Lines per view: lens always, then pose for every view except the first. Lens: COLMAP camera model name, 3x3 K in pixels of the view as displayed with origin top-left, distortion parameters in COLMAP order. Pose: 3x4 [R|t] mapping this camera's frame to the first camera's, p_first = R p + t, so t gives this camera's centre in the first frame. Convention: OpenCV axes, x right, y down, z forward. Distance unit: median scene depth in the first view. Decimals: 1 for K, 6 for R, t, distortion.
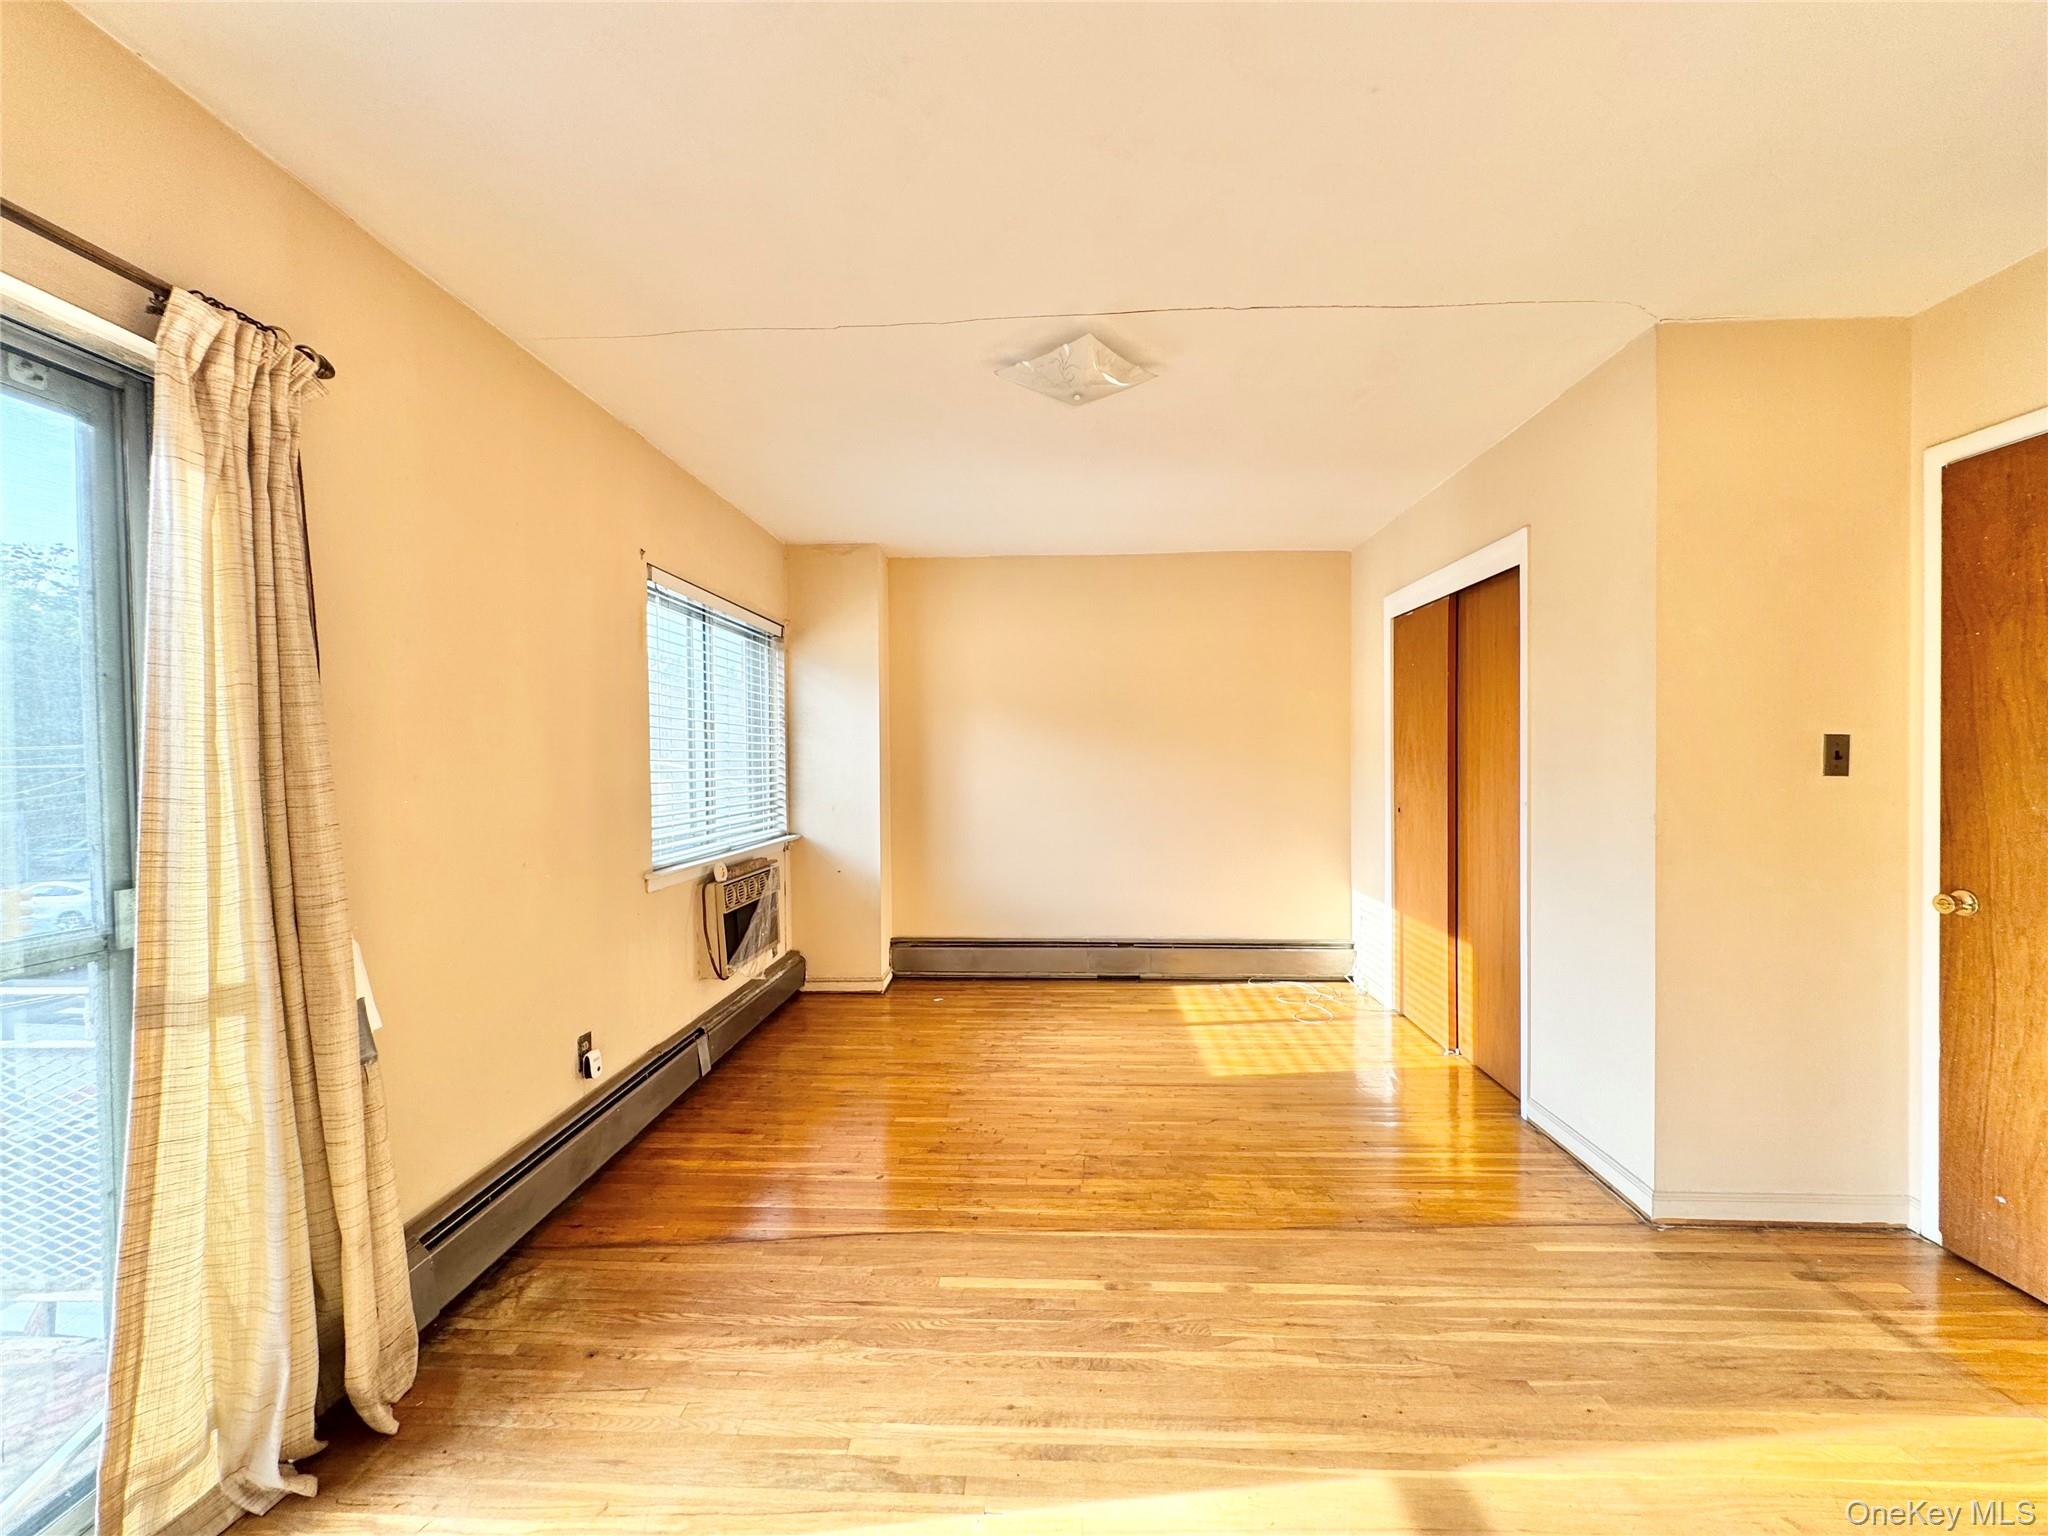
lens RADIAL K [[816.2, 0, 1029.9], [0, 816.2, 770.8], [0, 0, 1]] dist [-0.000833, -0.000433]
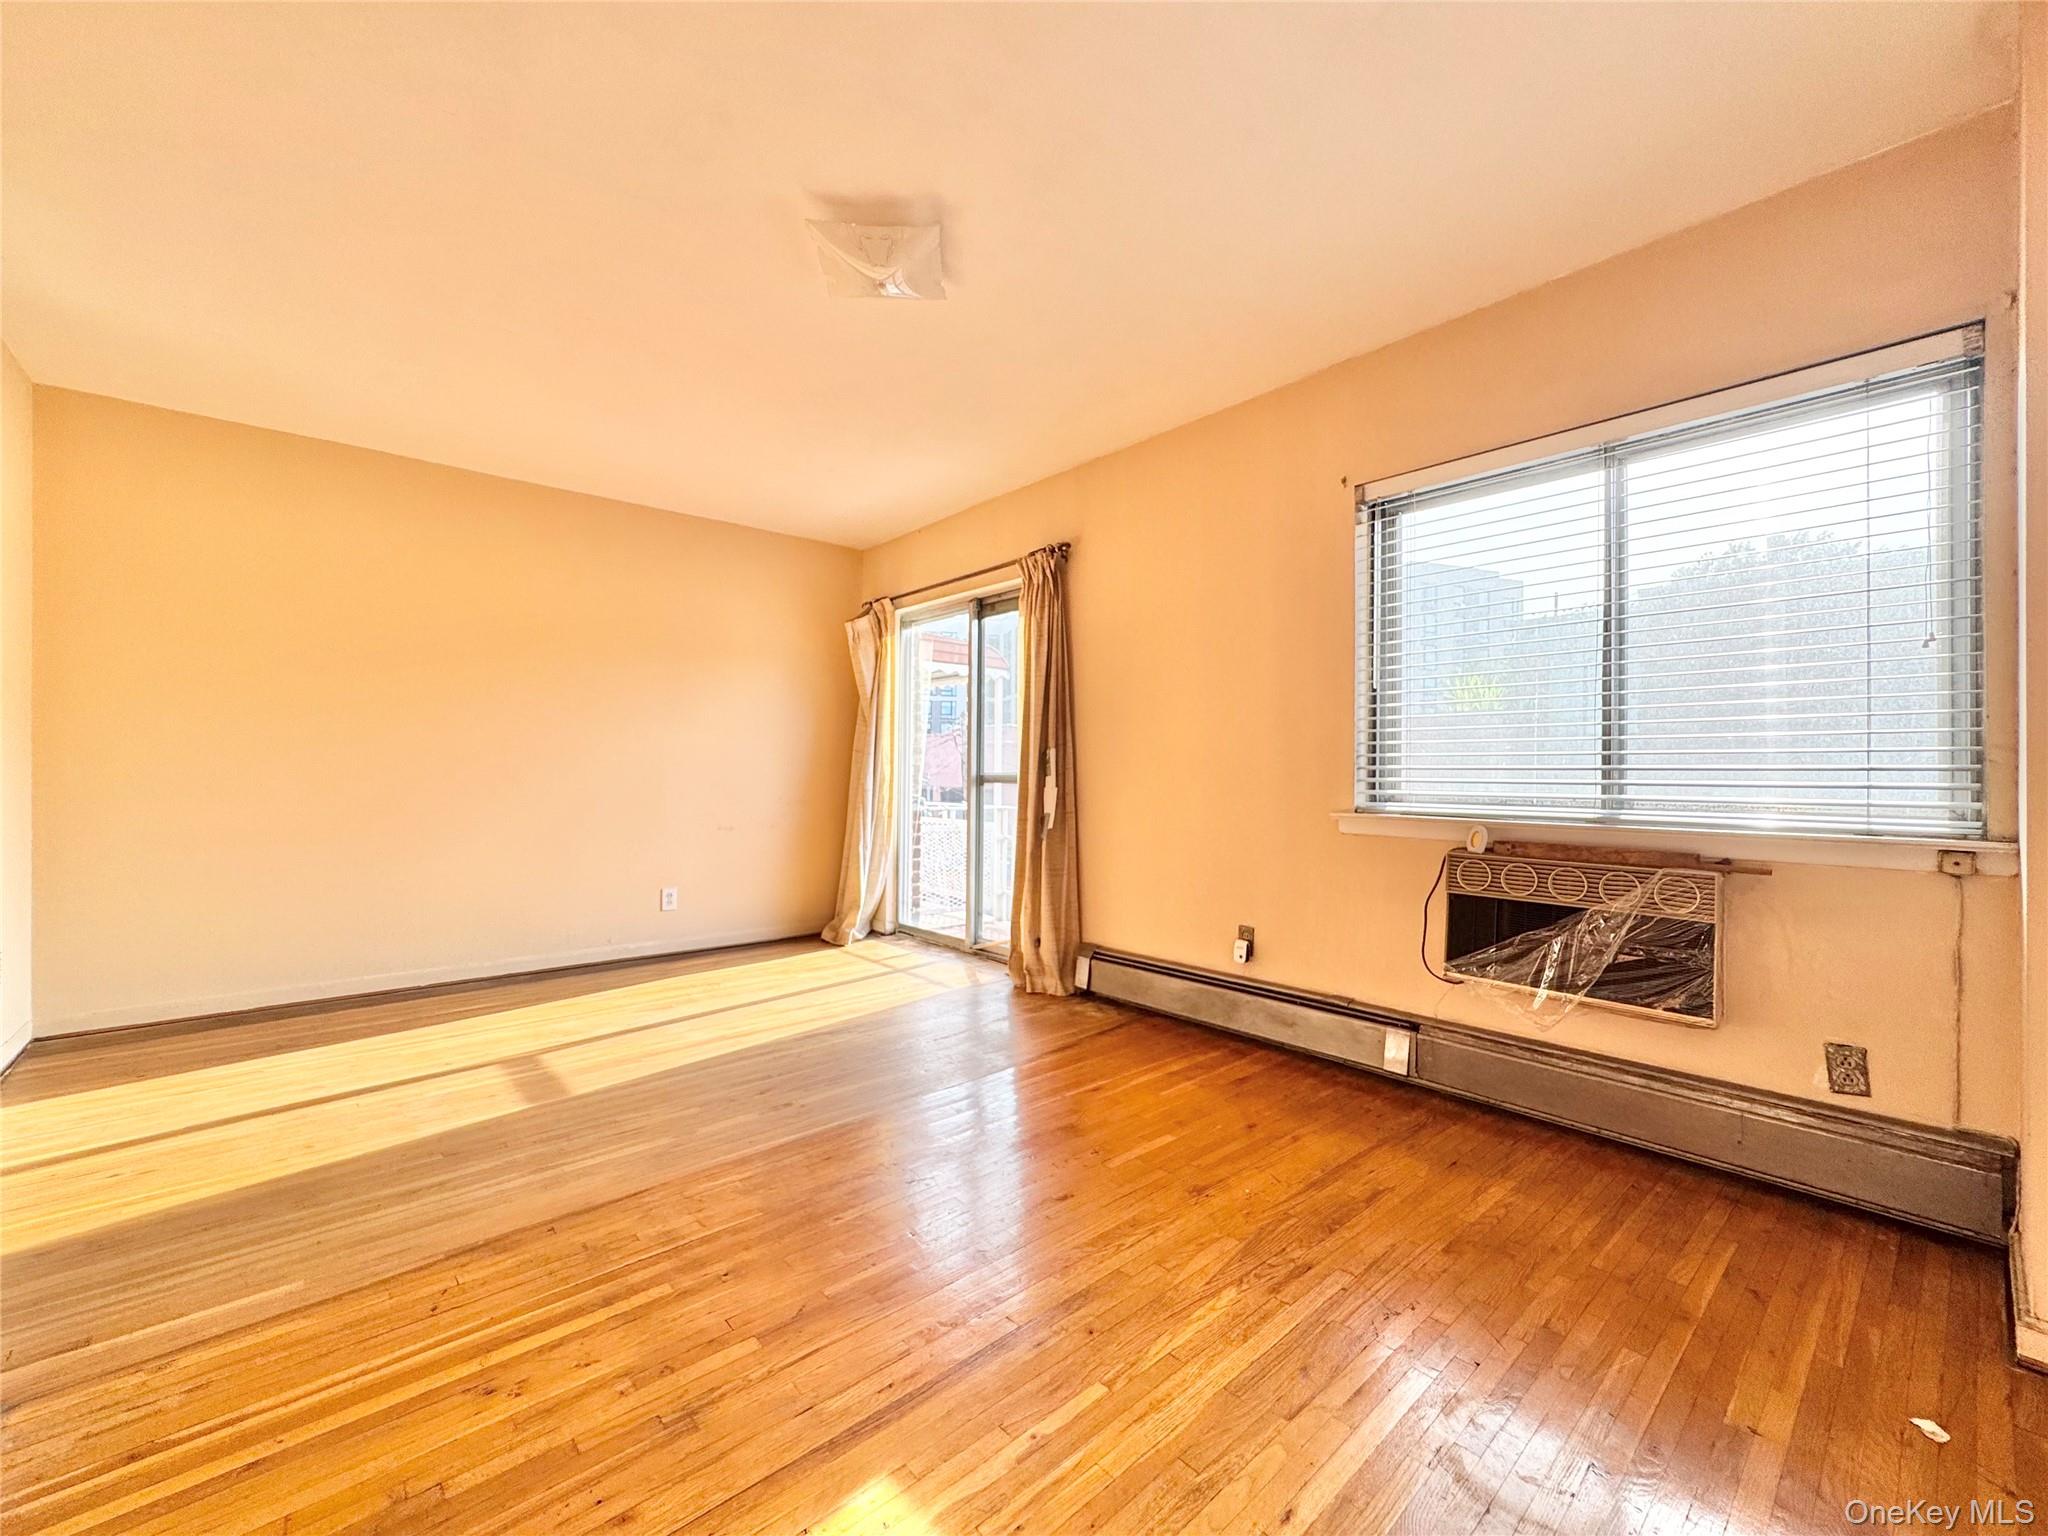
lens RADIAL K [[816.2, 0, 1019.6], [0, 816.2, 762.6], [0, 0, 1]] dist [-0.000833, -0.000433]
pose [[-0.718349, 0.000791, -0.695683, 0.532088], [-0.011989, 0.999837, 0.013518, 0.065081], [0.695580, 0.018051, -0.718222, 1.591496]]
